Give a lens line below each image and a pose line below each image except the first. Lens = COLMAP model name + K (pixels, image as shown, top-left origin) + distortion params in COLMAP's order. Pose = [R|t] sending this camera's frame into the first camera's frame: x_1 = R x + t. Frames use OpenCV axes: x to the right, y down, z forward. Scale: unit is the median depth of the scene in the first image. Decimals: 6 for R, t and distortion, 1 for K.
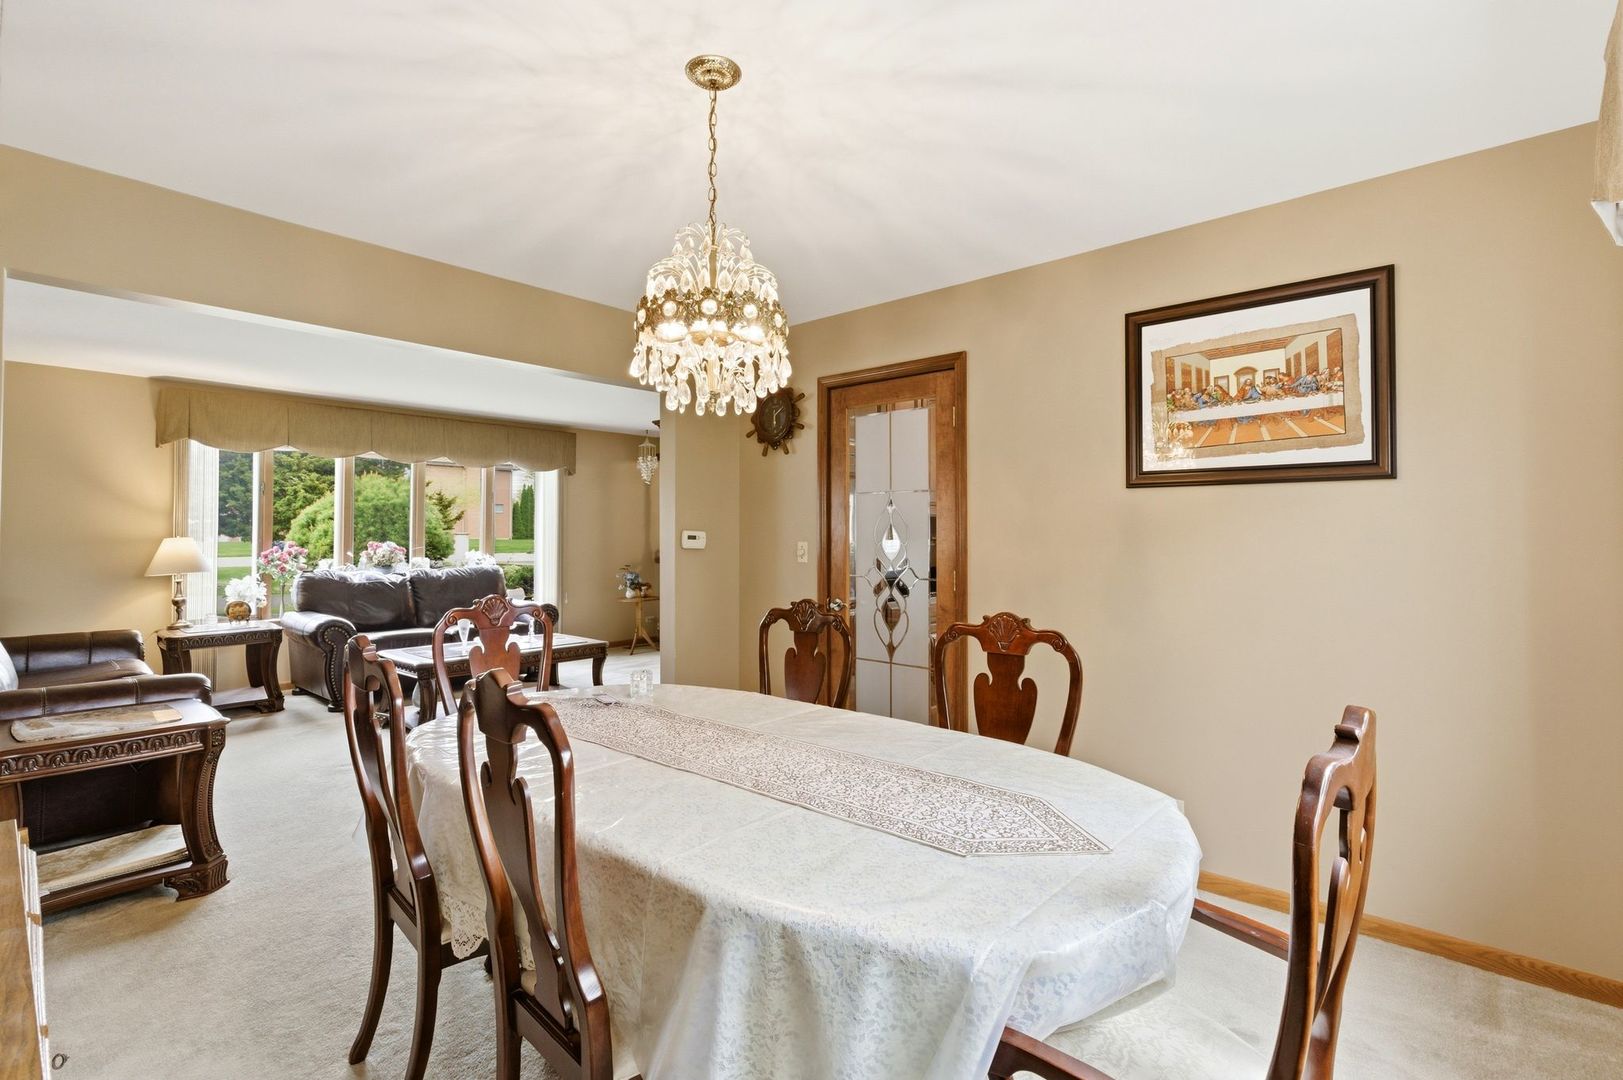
lens RADIAL K [[745.2, 0, 819.6], [0, 745.2, 529.0], [0, 0, 1]] dist [-0.000830, -0.000717]
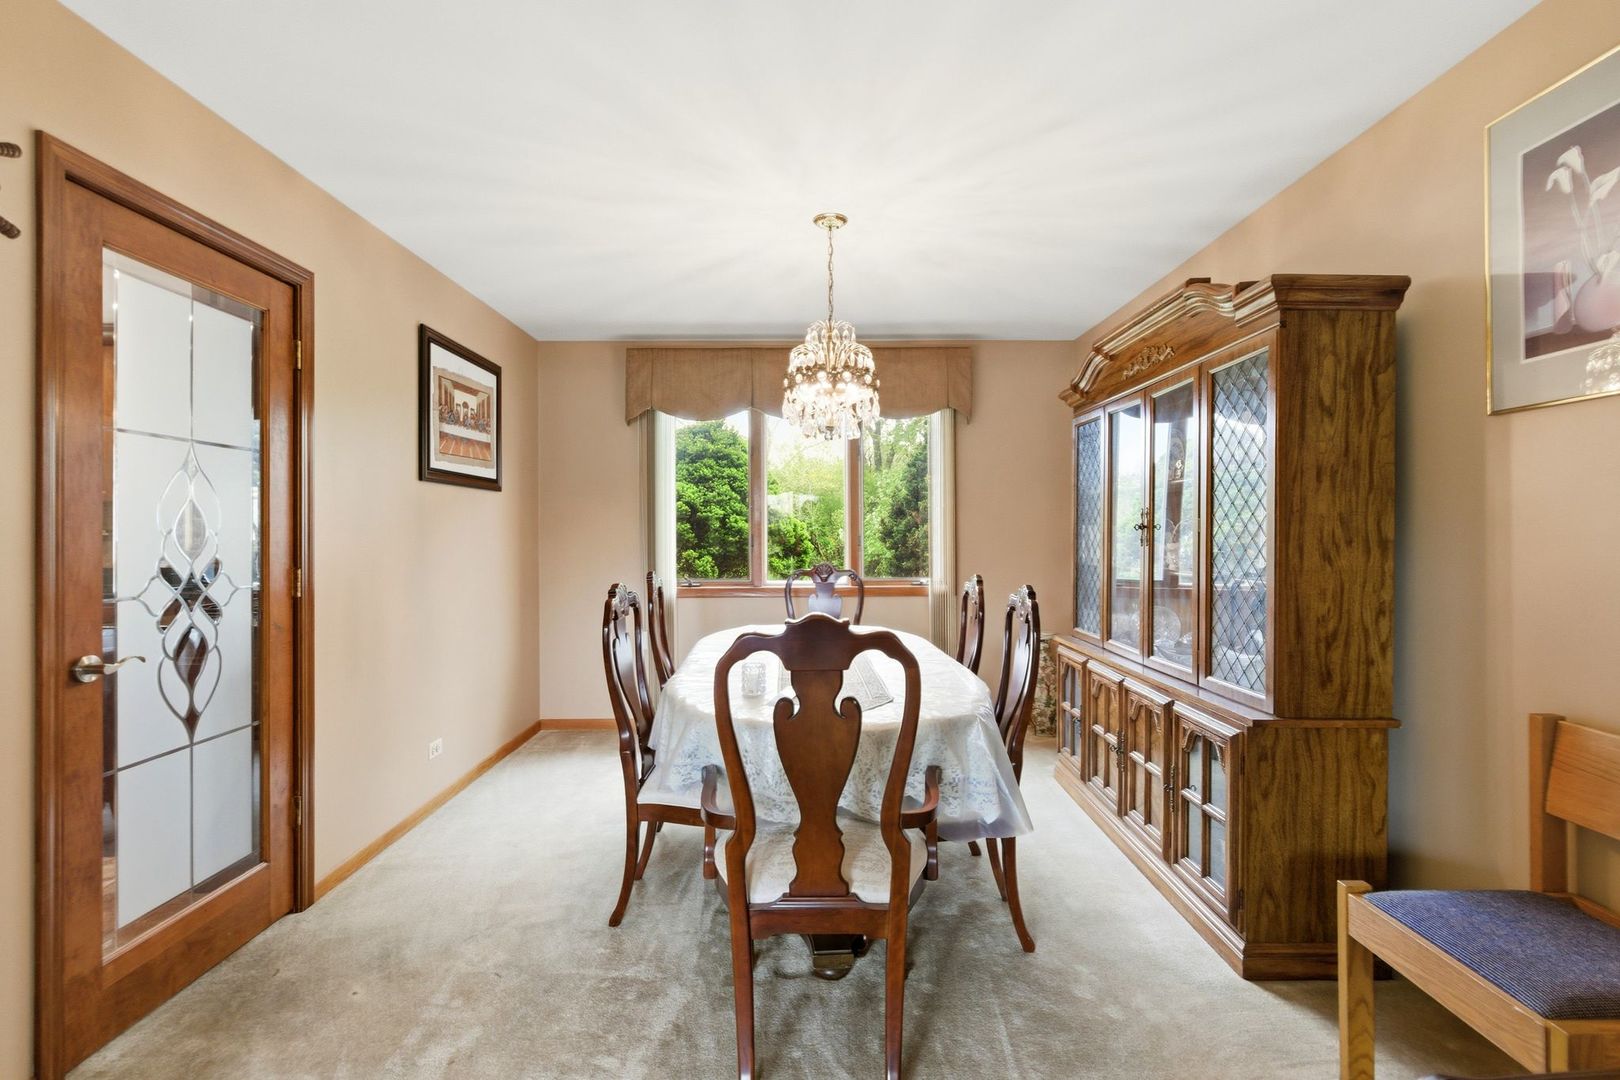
lens RADIAL K [[743.8, 0, 818.1], [0, 743.8, 529.1], [0, 0, 1]] dist [-0.000830, -0.000717]
pose [[-0.677058, 0.011740, 0.735836, -0.639294], [0.000971, 0.999886, -0.015060, 0.028064], [-0.735929, -0.009482, -0.676992, 1.047508]]
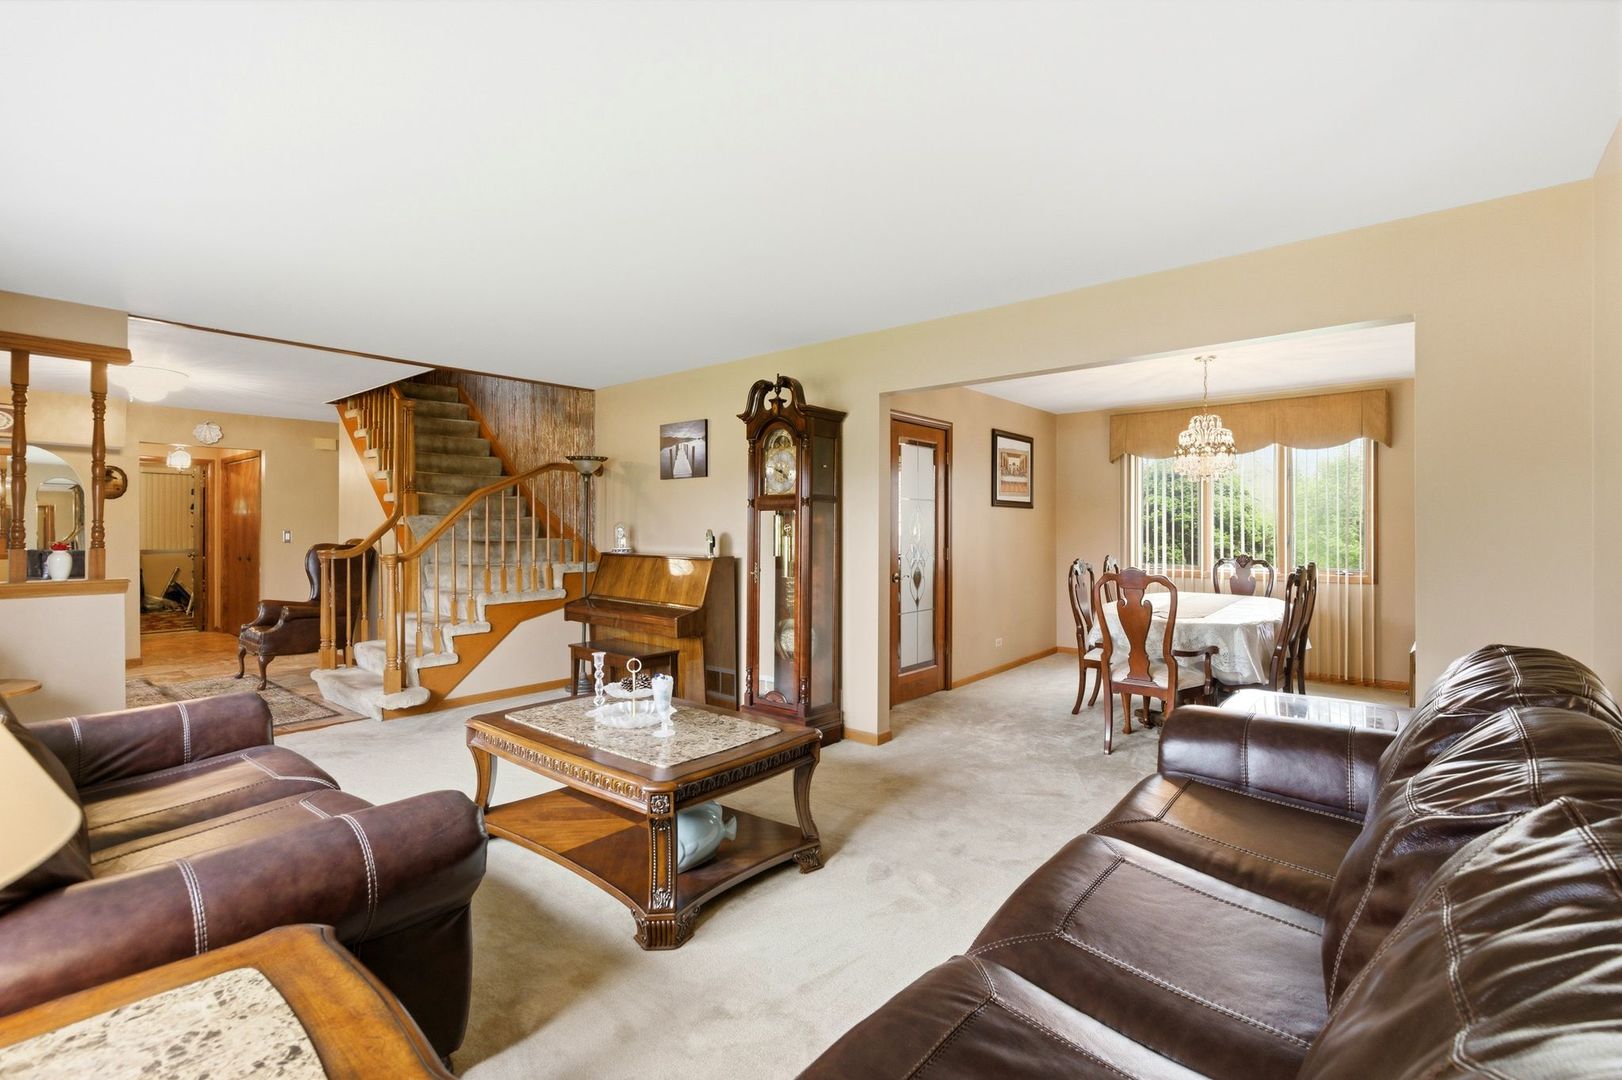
lens RADIAL K [[744.7, 0, 819.1], [0, 744.7, 529.0], [0, 0, 1]] dist [-0.000830, -0.000717]
pose [[-0.035936, 0.001546, 0.999353, -1.430825], [-0.009418, 0.999954, -0.001885, 0.017338], [-0.999310, -0.009480, -0.035920, 1.274271]]
